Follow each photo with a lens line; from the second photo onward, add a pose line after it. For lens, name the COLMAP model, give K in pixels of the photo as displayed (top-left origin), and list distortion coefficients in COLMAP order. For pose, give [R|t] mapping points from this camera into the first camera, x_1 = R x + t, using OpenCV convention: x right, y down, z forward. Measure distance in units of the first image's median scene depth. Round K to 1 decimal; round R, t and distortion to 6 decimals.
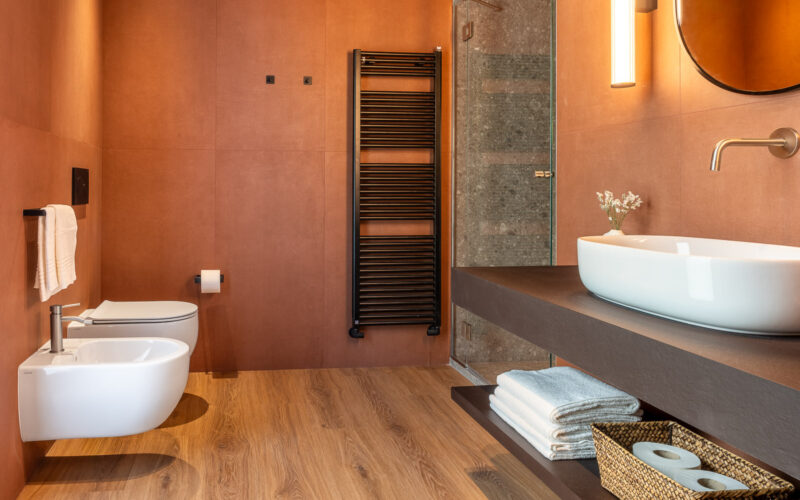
lens RADIAL K [[747.9, 0, 400.0], [0, 747.9, 250.0], [0, 0, 1]] dist [0.001518, 0.000101]
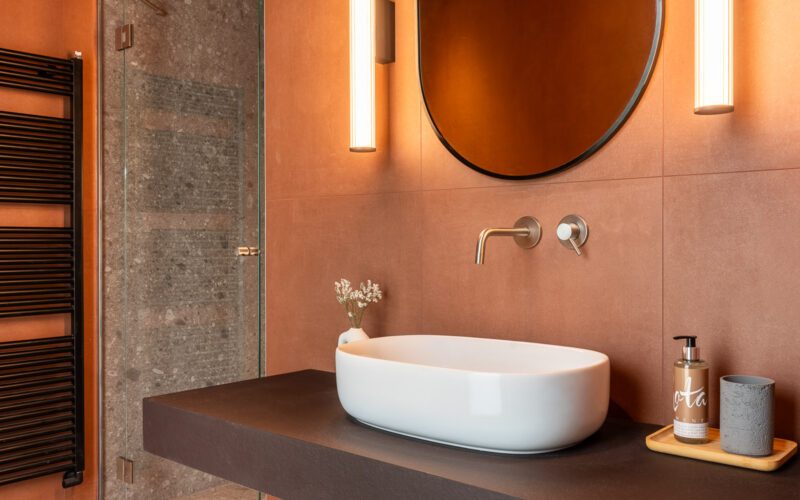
lens RADIAL K [[741.3, 0, 400.0], [0, 741.3, 250.0], [0, 0, 1]] dist [0.001575, 0.010800]
pose [[0.741511, -0.012303, 0.670828, -0.179221], [0.003976, 0.999895, 0.013944, -0.103256], [-0.670929, -0.007673, 0.741482, 0.316869]]
